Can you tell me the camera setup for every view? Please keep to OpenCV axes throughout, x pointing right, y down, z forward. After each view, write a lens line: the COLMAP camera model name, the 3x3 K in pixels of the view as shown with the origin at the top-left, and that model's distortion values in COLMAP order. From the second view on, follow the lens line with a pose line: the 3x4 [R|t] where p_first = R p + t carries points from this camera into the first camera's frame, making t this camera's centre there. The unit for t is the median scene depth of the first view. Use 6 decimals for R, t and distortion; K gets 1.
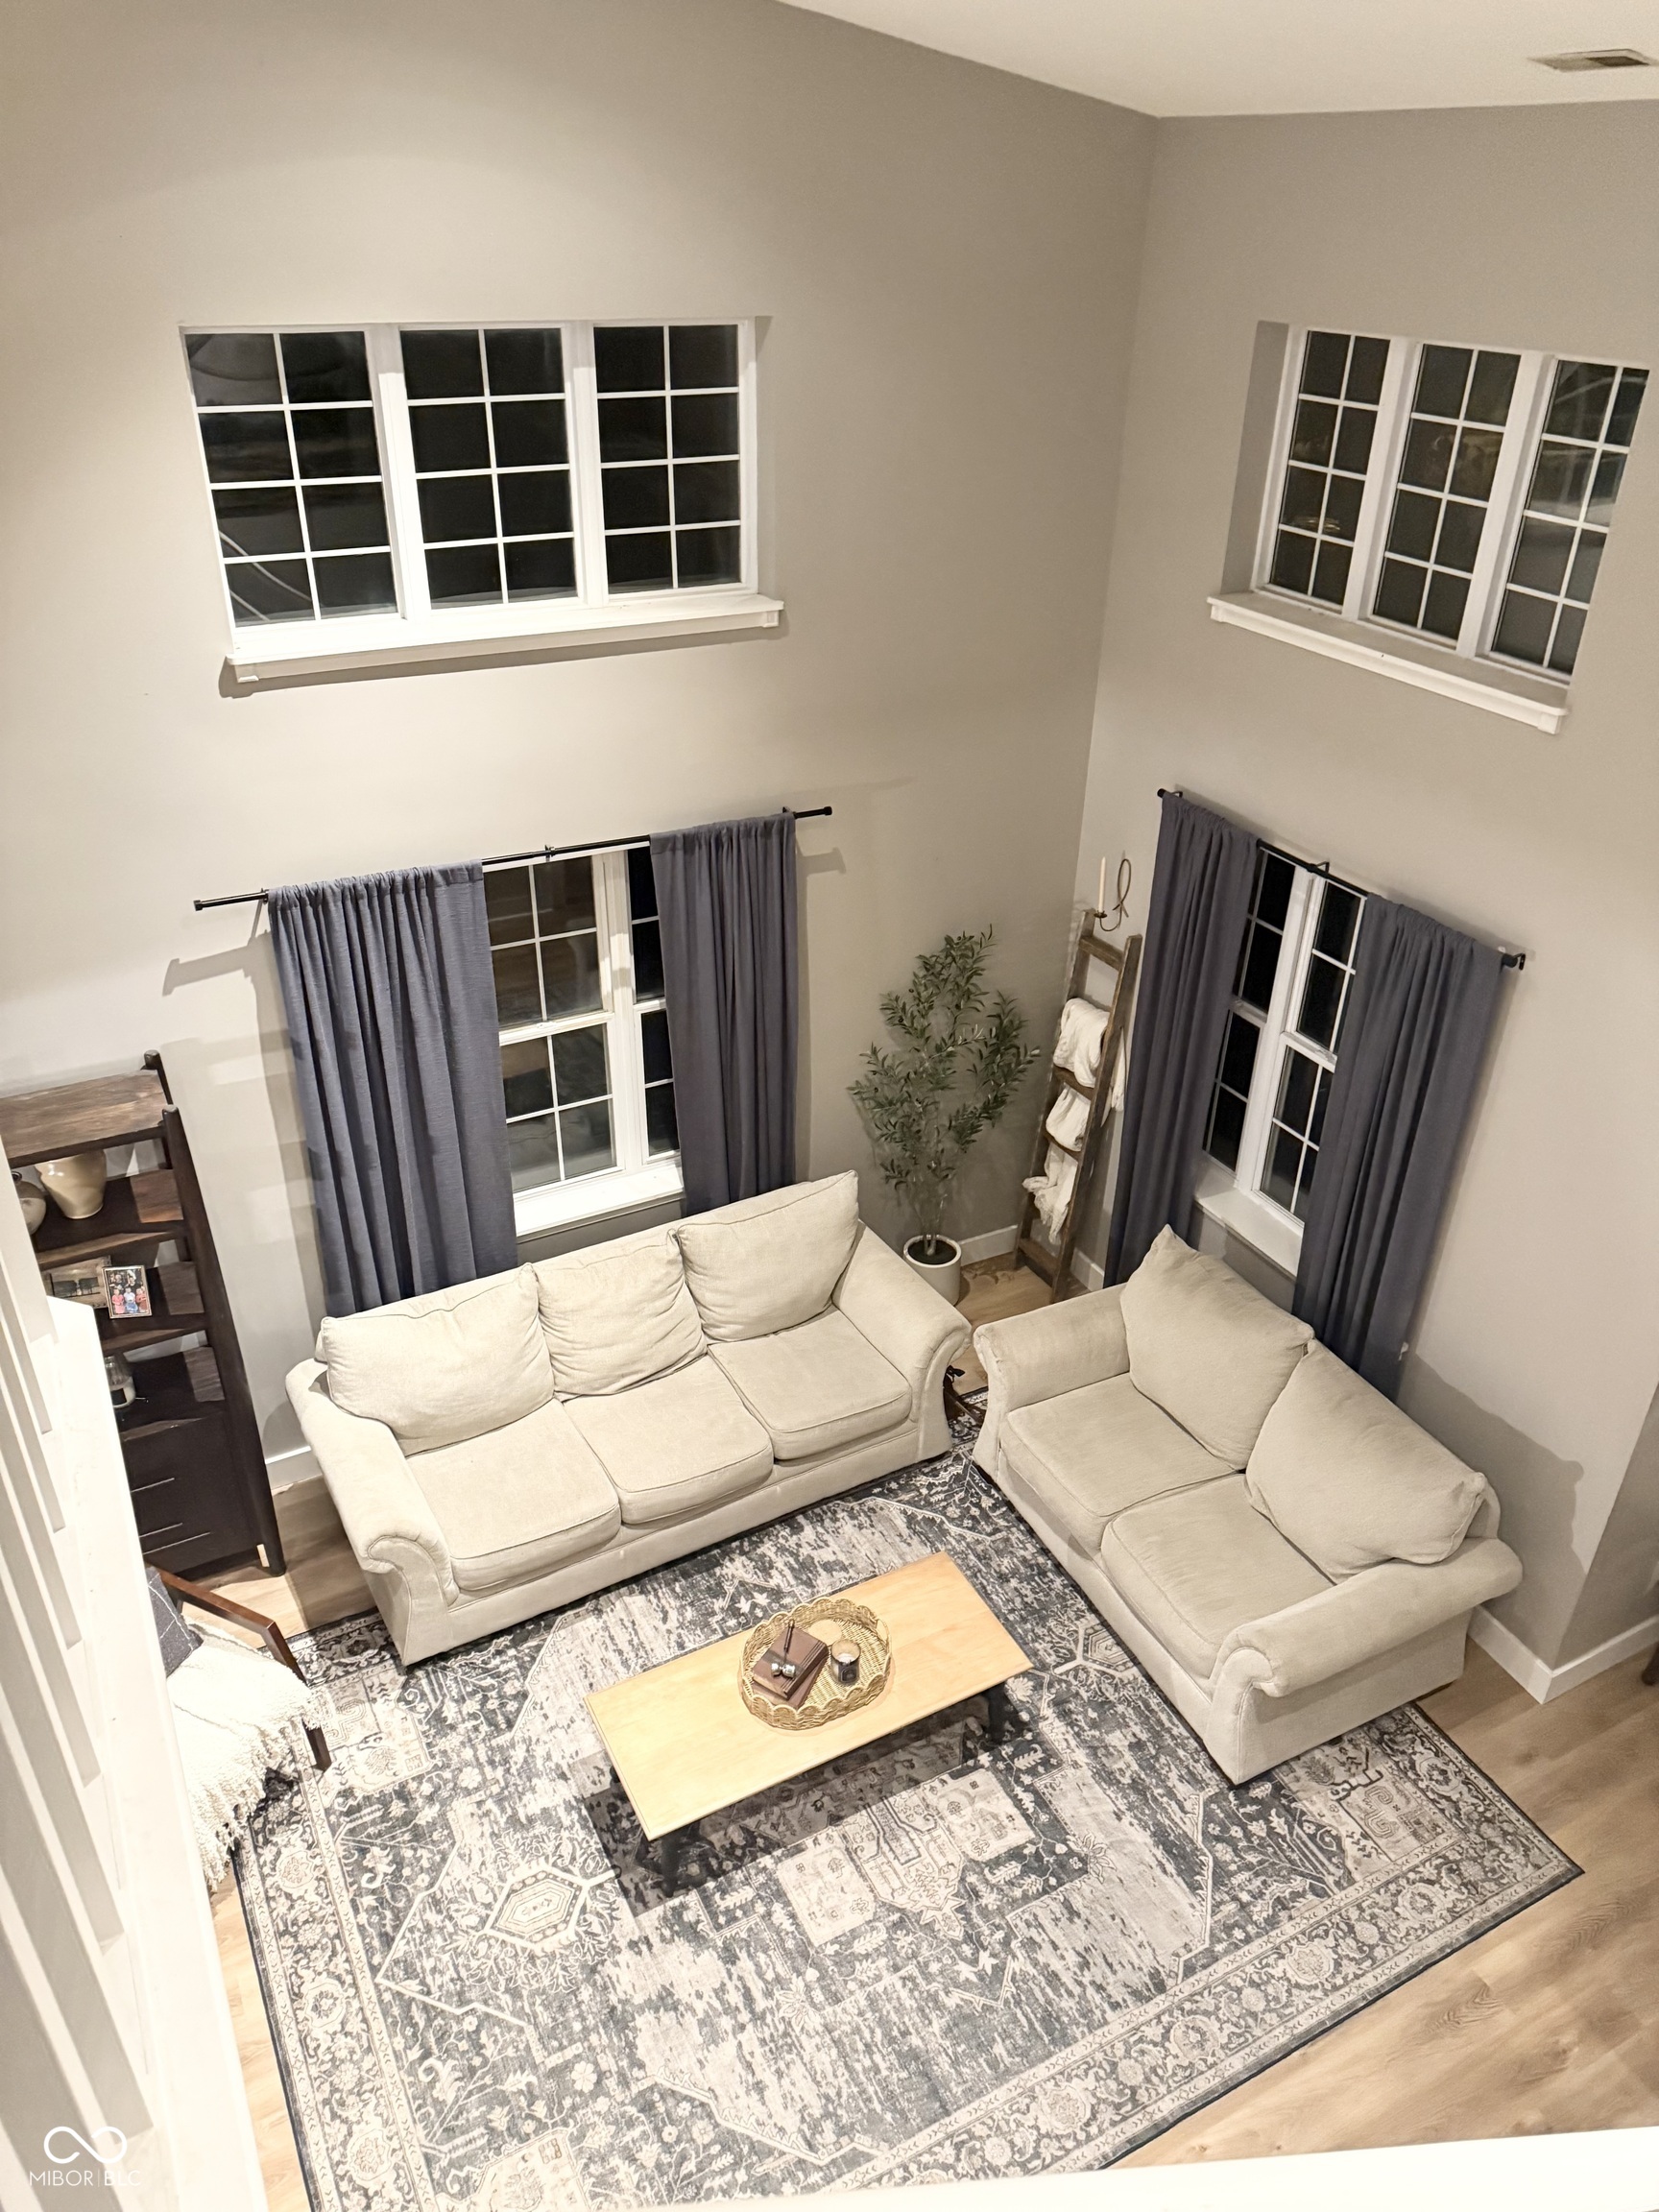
lens RADIAL K [[1575.5, 0, 819.9], [0, 1575.5, 1111.5], [0, 0, 1]] dist [0.014266, -0.009210]
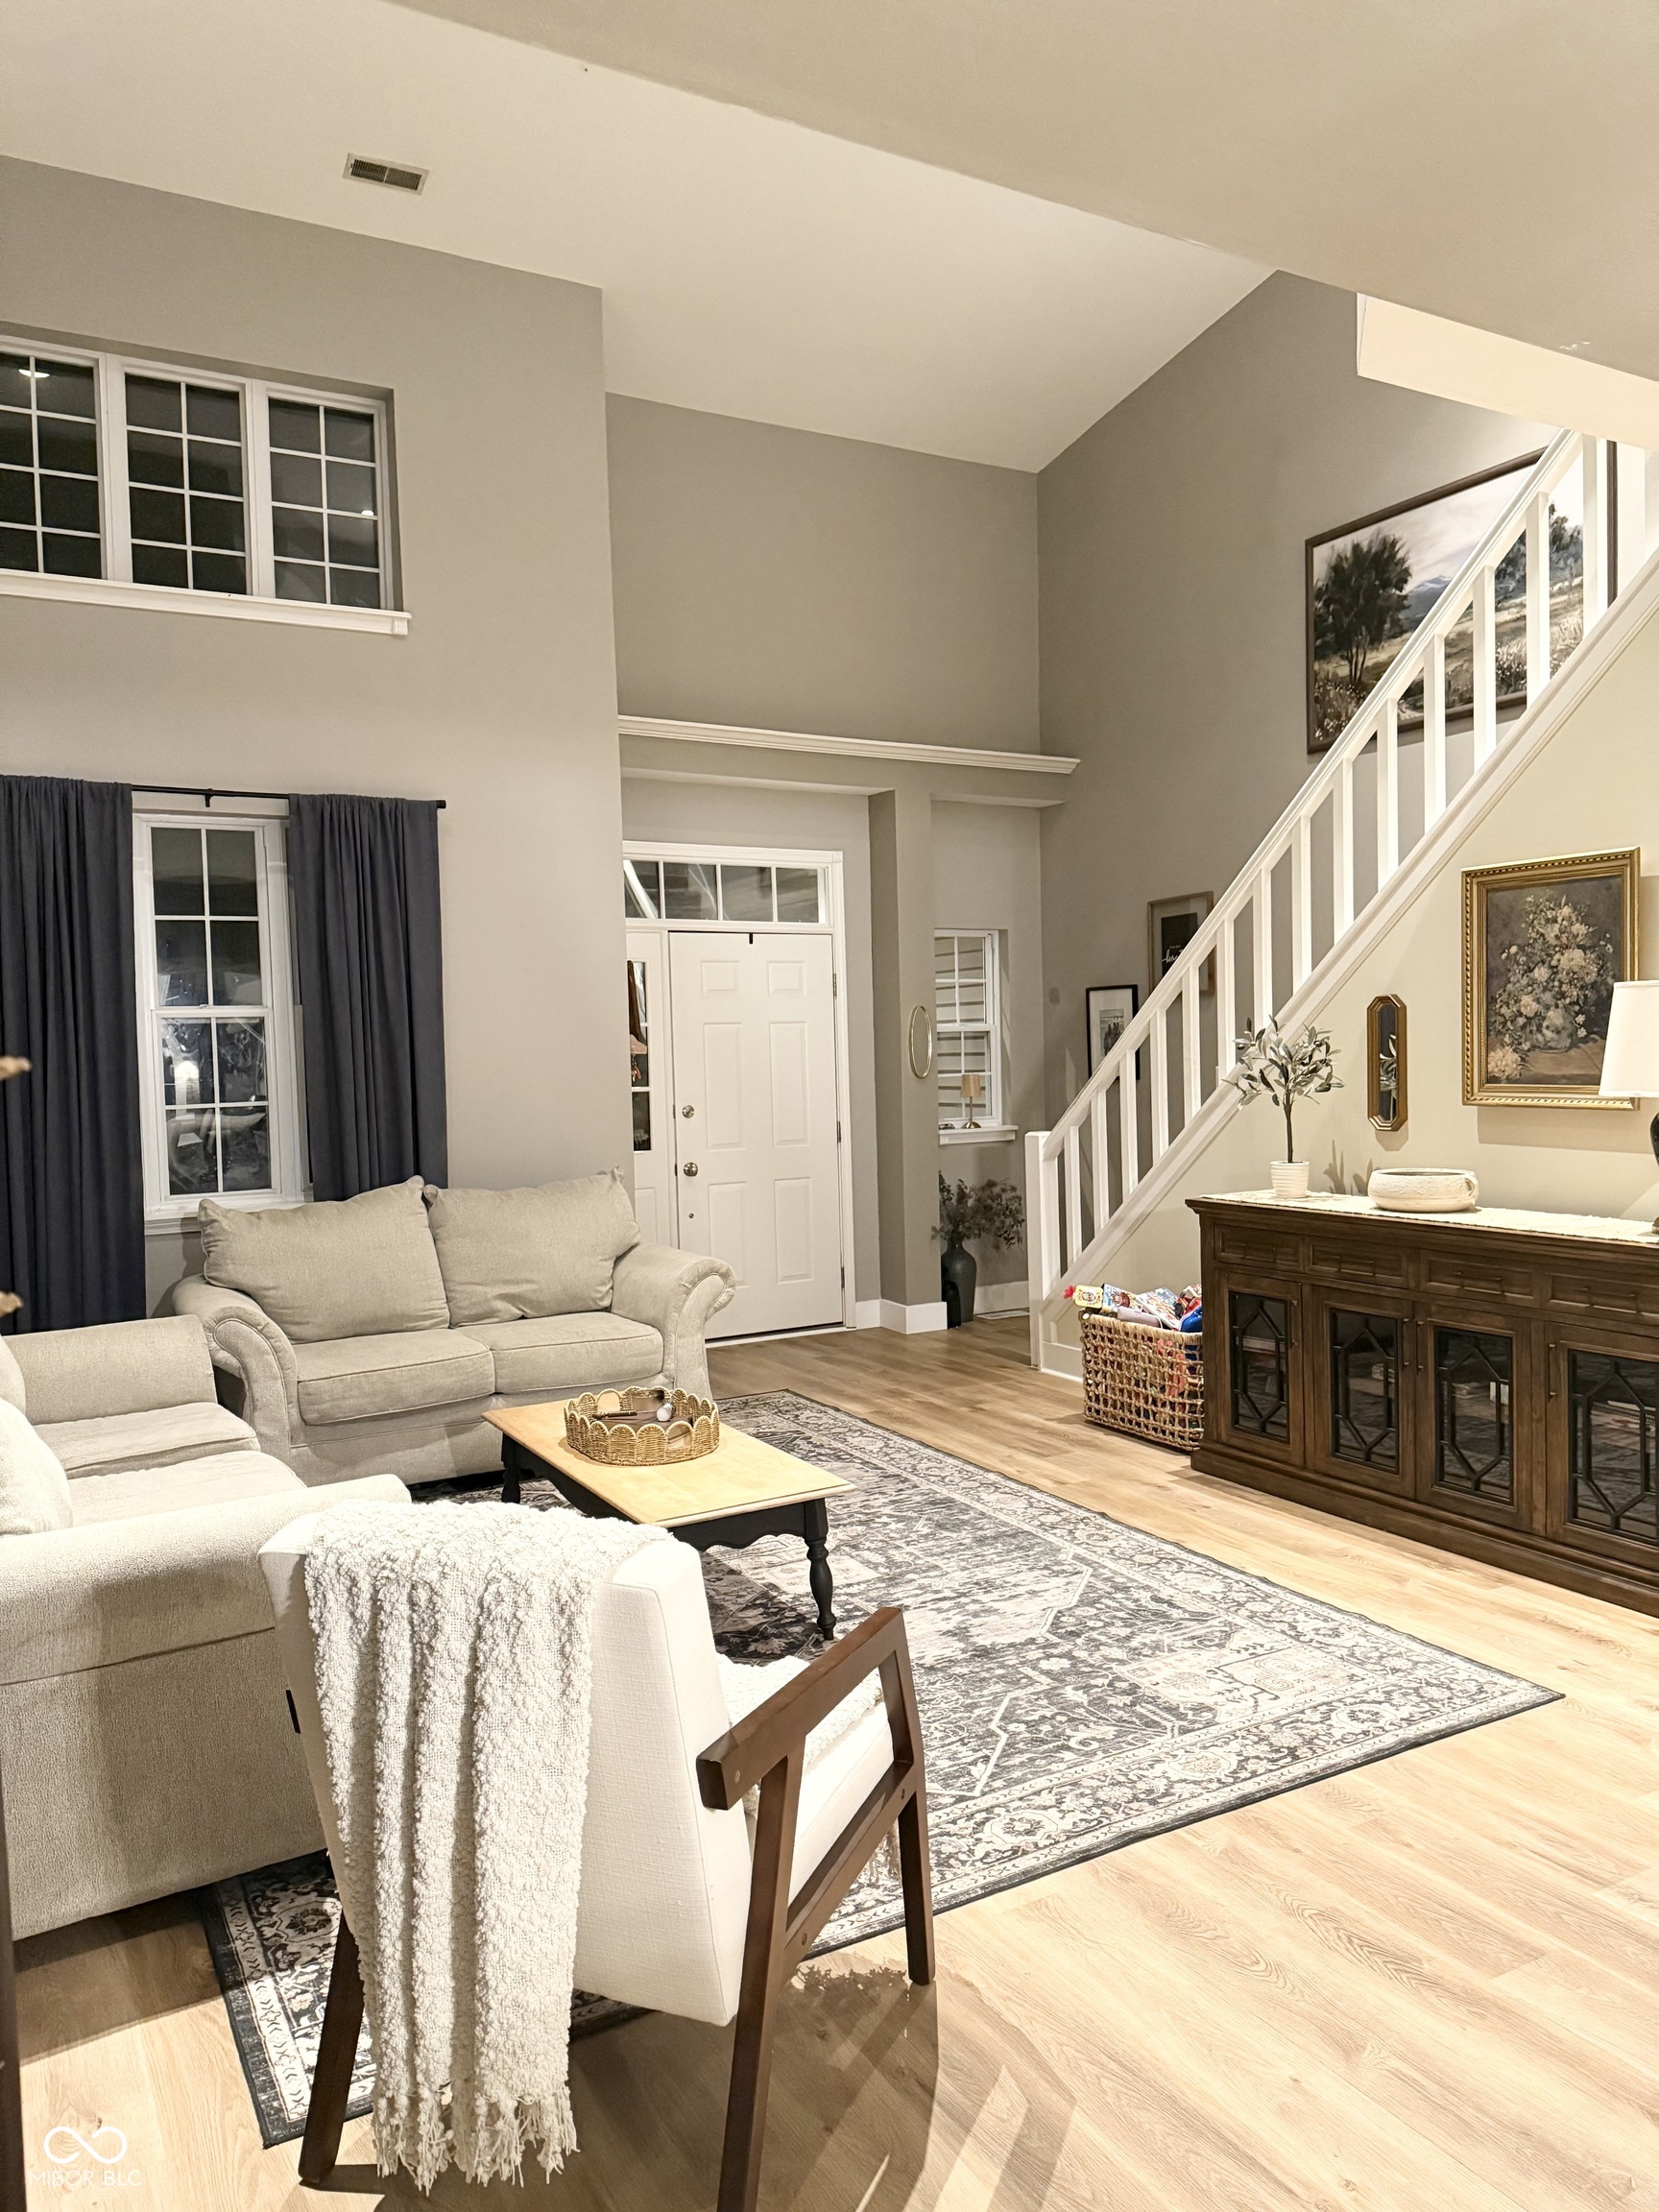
lens RADIAL K [[1575.5, 0, 815.6], [0, 1575.5, 1102.4], [0, 0, 1]] dist [0.014266, -0.009210]
pose [[-0.020961, -0.053406, 0.998353, -0.955988], [0.543117, 0.837773, 0.056219, 0.229169], [-0.839395, 0.543401, 0.011445, 0.905842]]
